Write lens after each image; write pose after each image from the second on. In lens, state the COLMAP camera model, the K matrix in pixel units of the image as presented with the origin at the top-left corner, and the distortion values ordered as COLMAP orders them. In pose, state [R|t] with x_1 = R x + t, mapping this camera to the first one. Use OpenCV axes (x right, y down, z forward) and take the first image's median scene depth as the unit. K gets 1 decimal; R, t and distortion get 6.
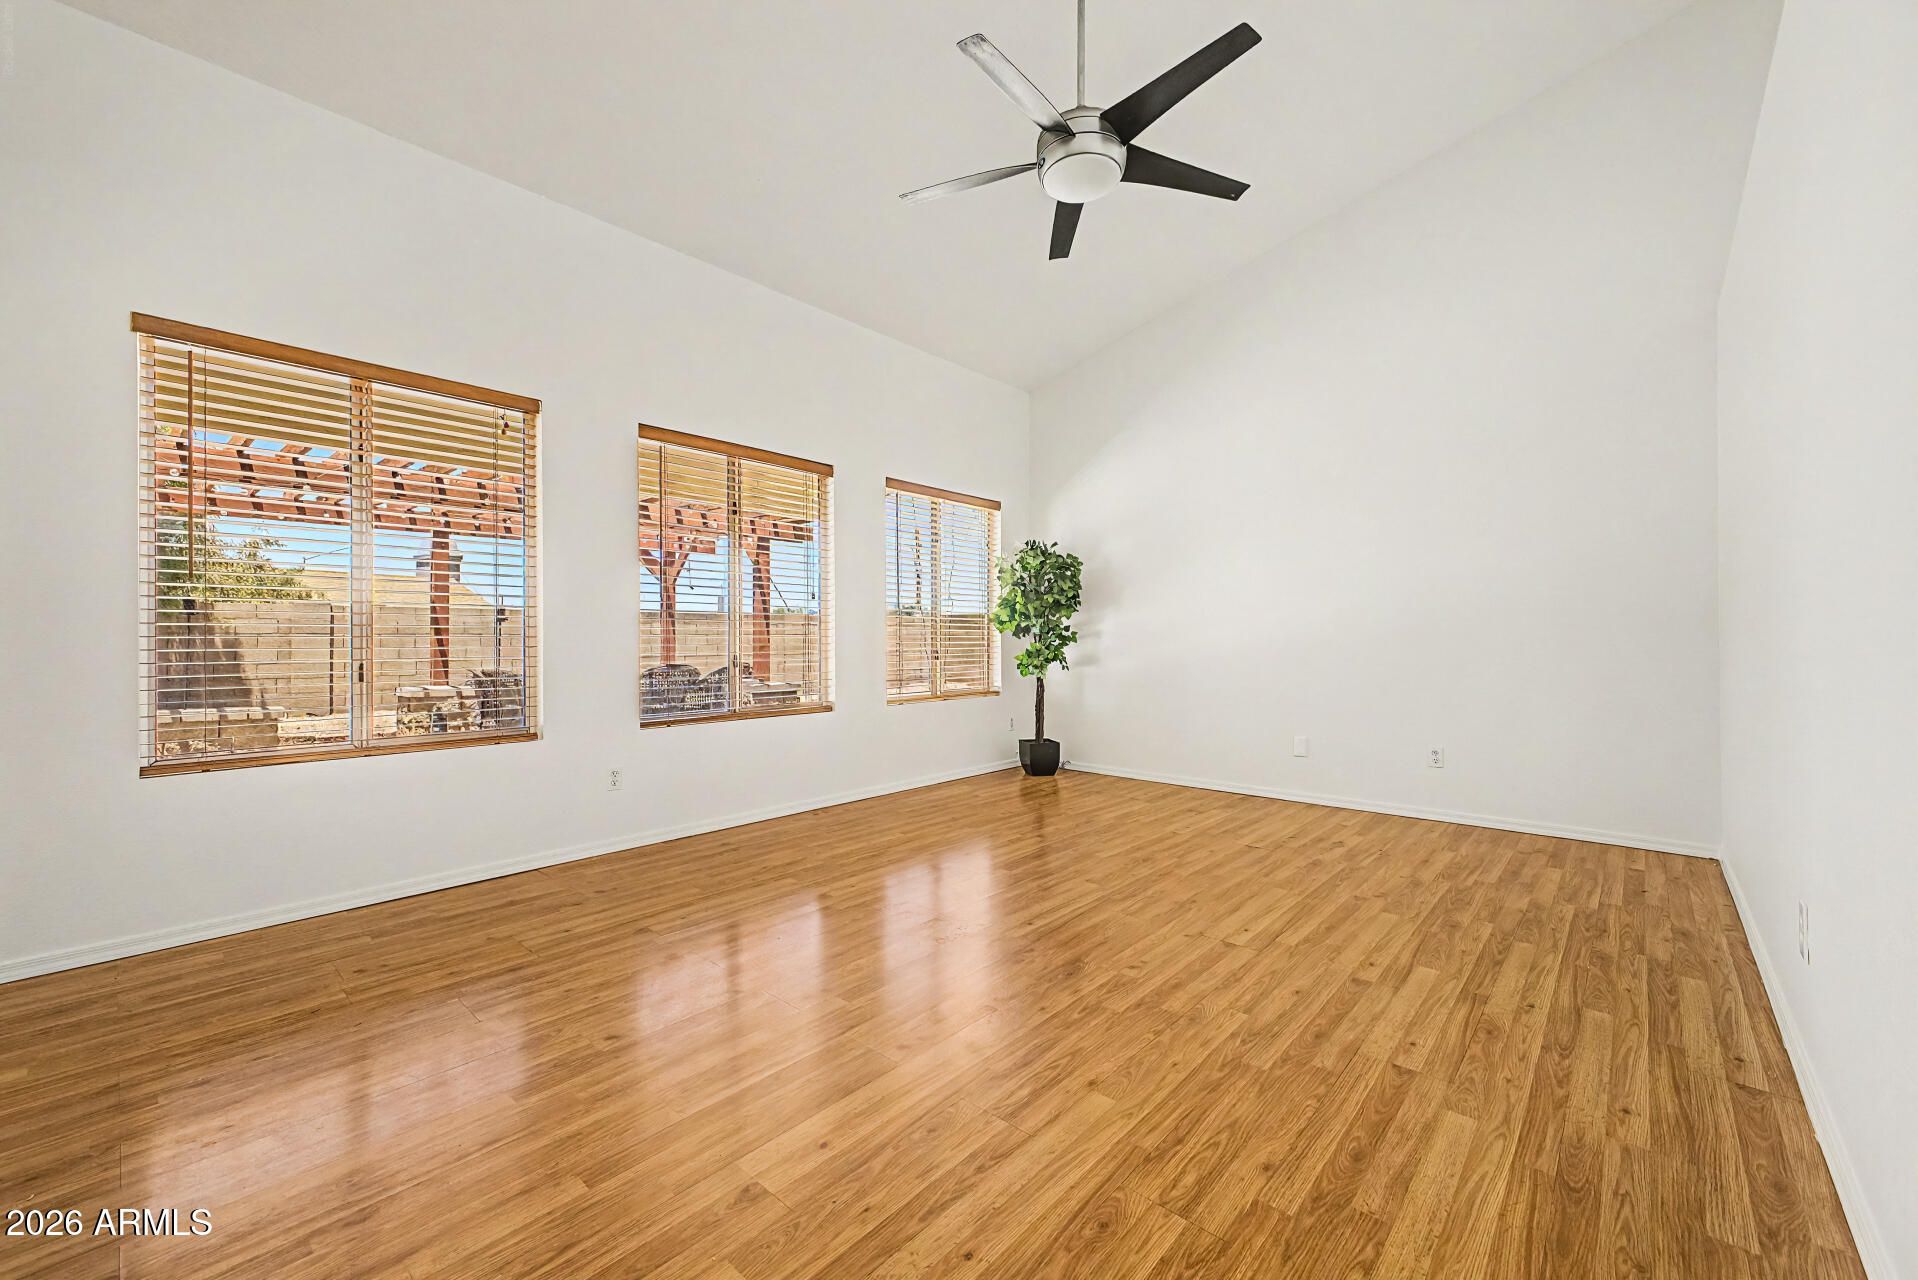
lens RADIAL K [[750.9, 0, 956.7], [0, 750.9, 635.8], [0, 0, 1]] dist [0.029615, -0.010722]
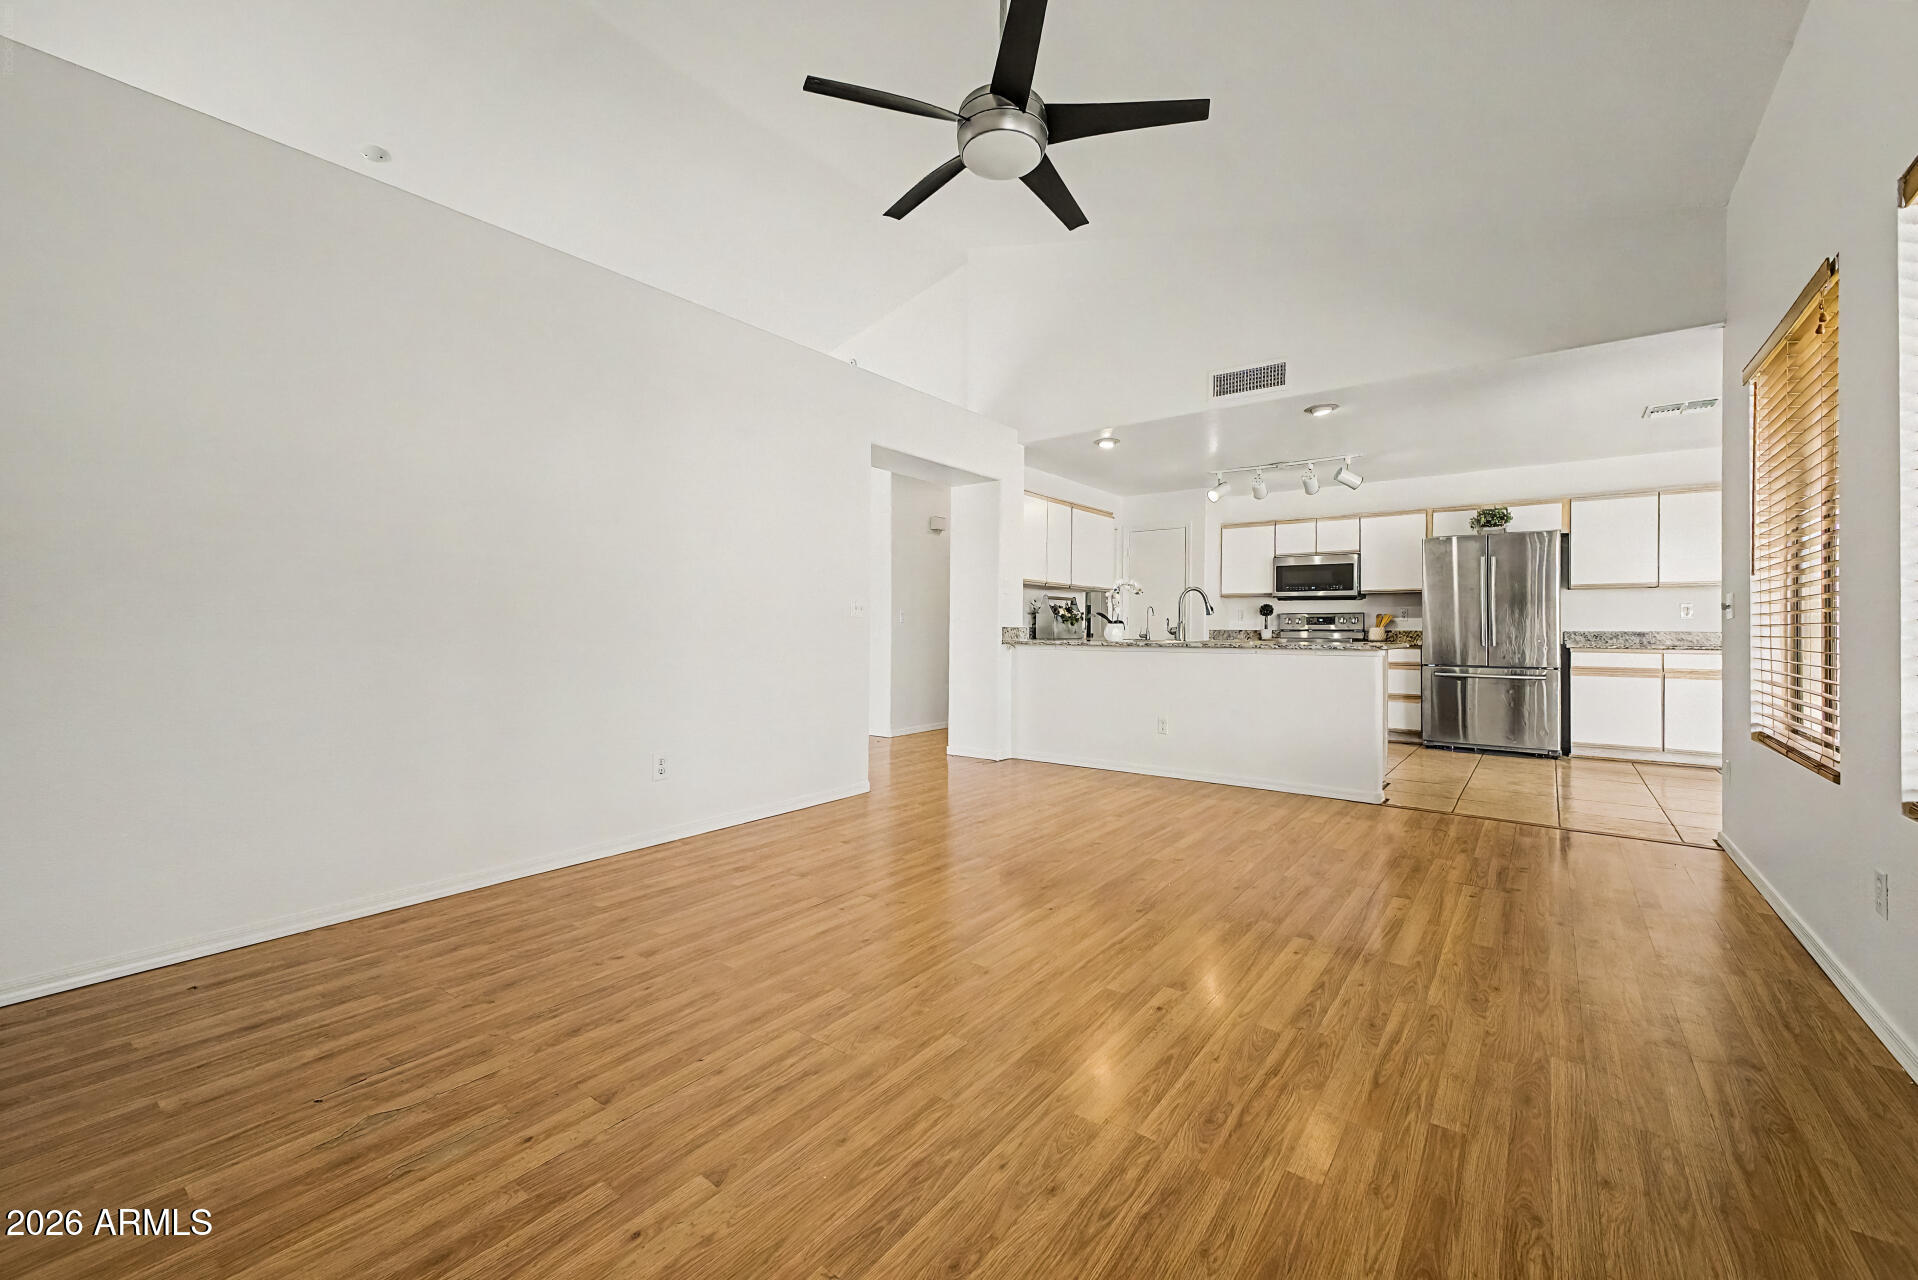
lens RADIAL K [[767.4, 0, 962.8], [0, 767.4, 631.0], [0, 0, 1]] dist [0.021653, -0.000358]
pose [[-0.996040, -0.000354, -0.088904, 0.240064], [-0.000035, 0.999994, -0.003582, 0.011898], [0.088905, -0.003565, -0.996034, 1.579504]]
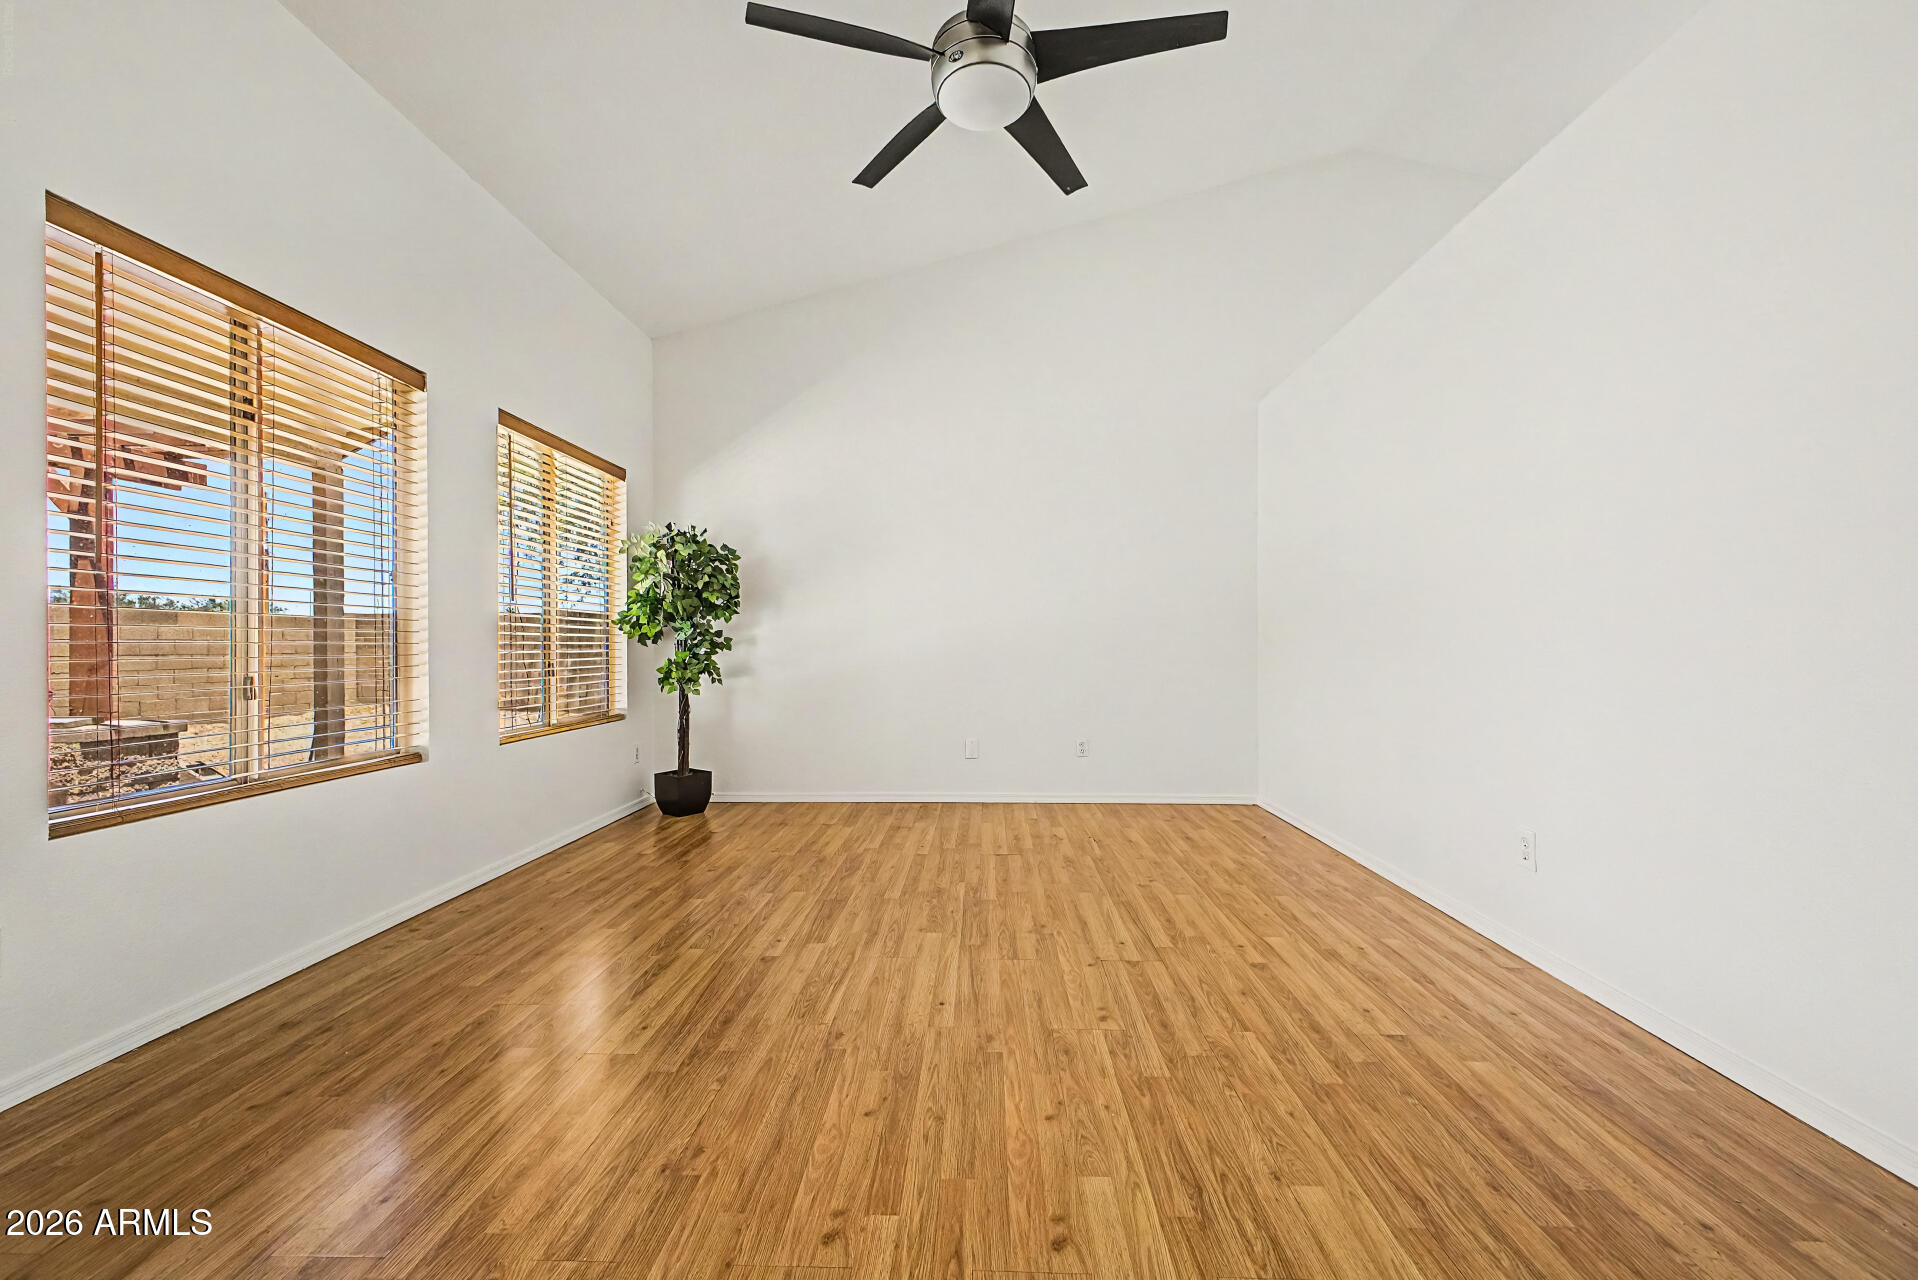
lens RADIAL K [[761.8, 0, 961.2], [0, 761.8, 642.2], [0, 0, 1]] dist [0.032934, -0.011695]
pose [[0.763539, 0.003196, 0.645754, -0.324895], [-0.003737, 0.999993, -0.000531, -0.001081], [-0.645751, -0.002008, 0.763546, 0.286659]]
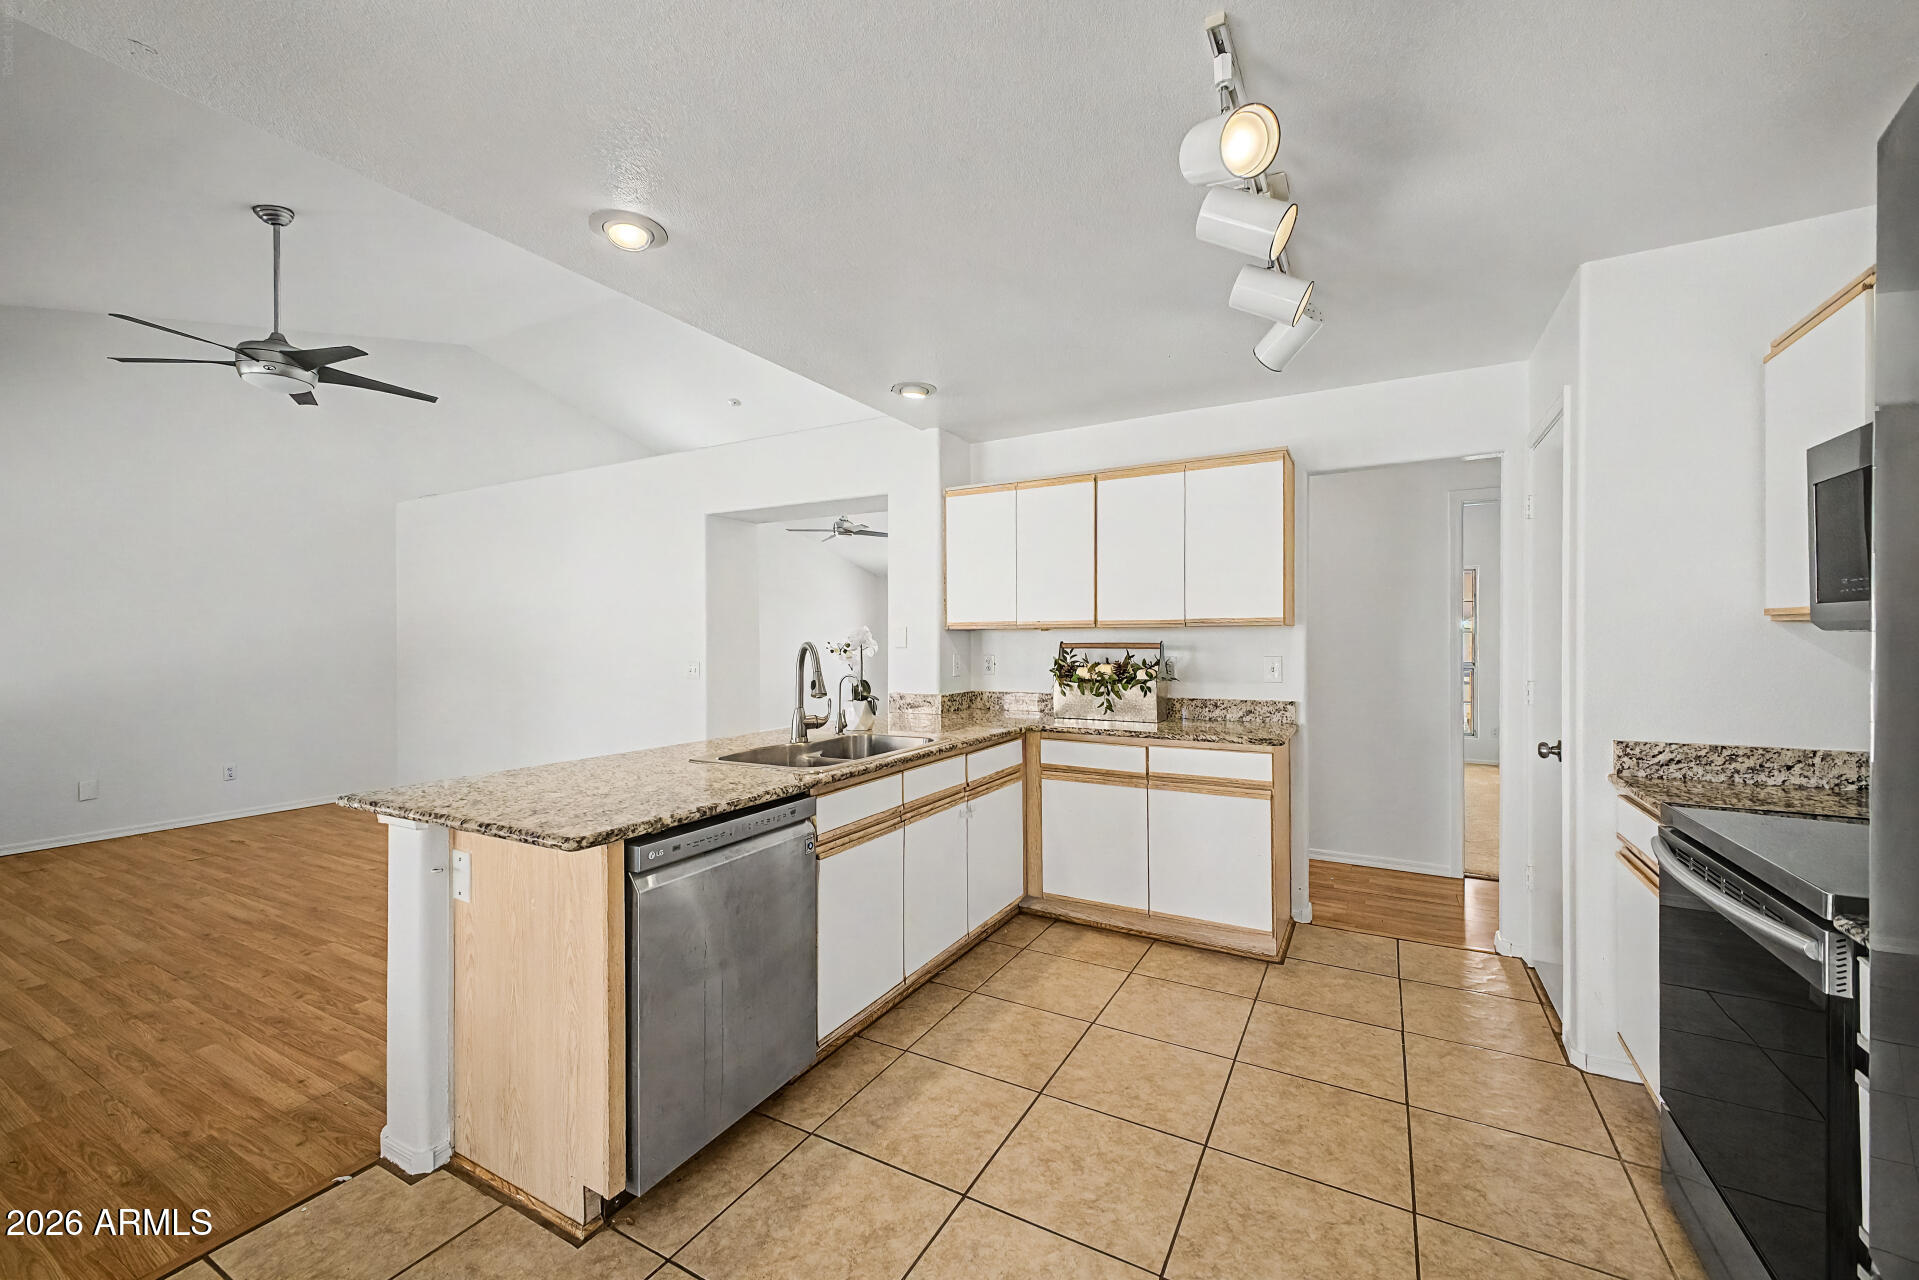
lens RADIAL K [[749.3, 0, 967.3], [0, 749.3, 644.2], [0, 0, 1]] dist [-0.003274, -0.000622]
pose [[-0.244751, 0.001021, 0.969585, -1.223544], [0.000290, 0.999999, -0.000979, -0.084814], [-0.969586, 0.000041, -0.244751, 0.058747]]
